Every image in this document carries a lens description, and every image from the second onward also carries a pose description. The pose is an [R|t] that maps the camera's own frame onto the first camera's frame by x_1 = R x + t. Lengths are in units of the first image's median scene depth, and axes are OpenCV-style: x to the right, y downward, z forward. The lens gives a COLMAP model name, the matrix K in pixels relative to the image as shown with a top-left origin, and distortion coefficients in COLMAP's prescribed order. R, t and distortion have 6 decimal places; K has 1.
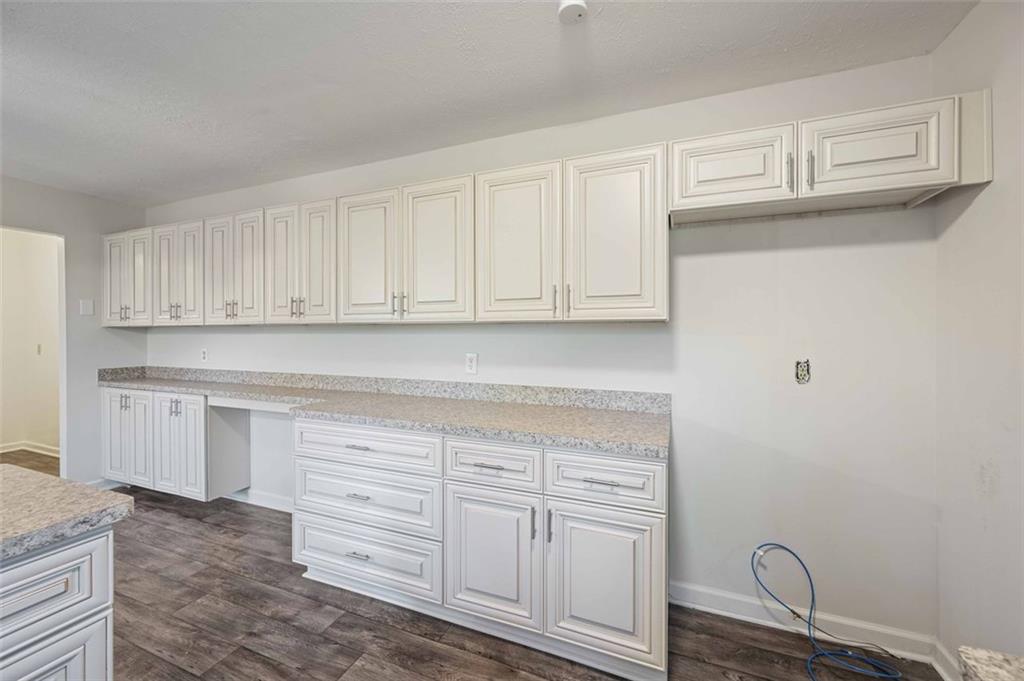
lens RADIAL K [[403.8, 0, 511.1], [0, 403.8, 335.6], [0, 0, 1]] dist [0.000968, 0.000055]
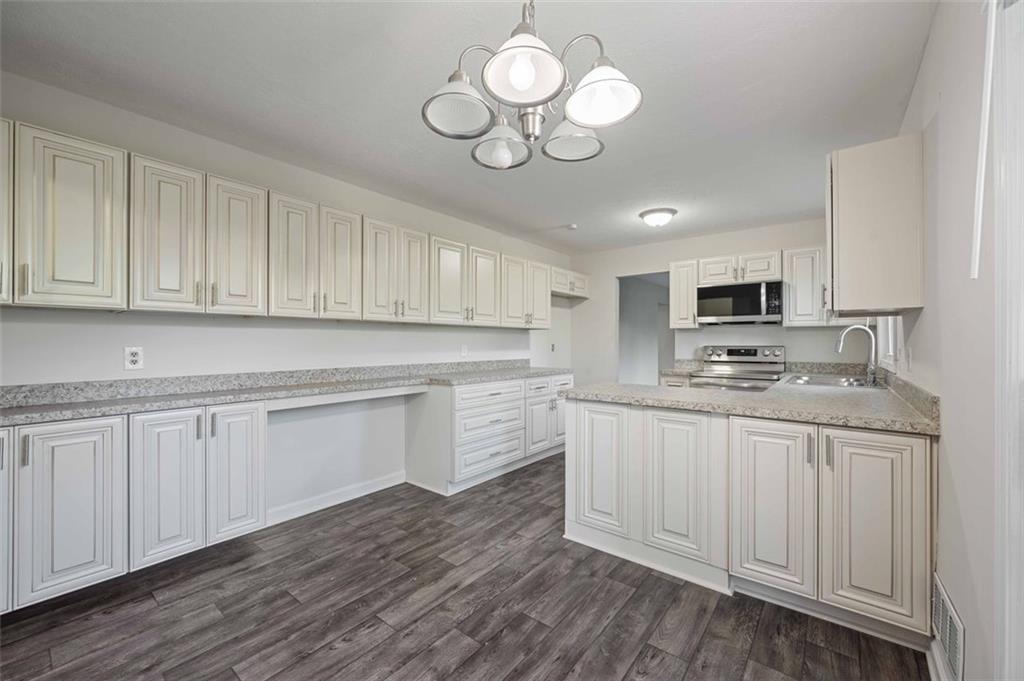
lens RADIAL K [[414.5, 0, 512.0], [0, 414.5, 340.5], [0, 0, 1]] dist [-0.002138, -0.000241]
pose [[0.275106, 0.001932, 0.961412, -1.878430], [0.000332, 0.999998, -0.002105, 0.034147], [-0.961414, 0.000898, 0.275105, 0.360737]]
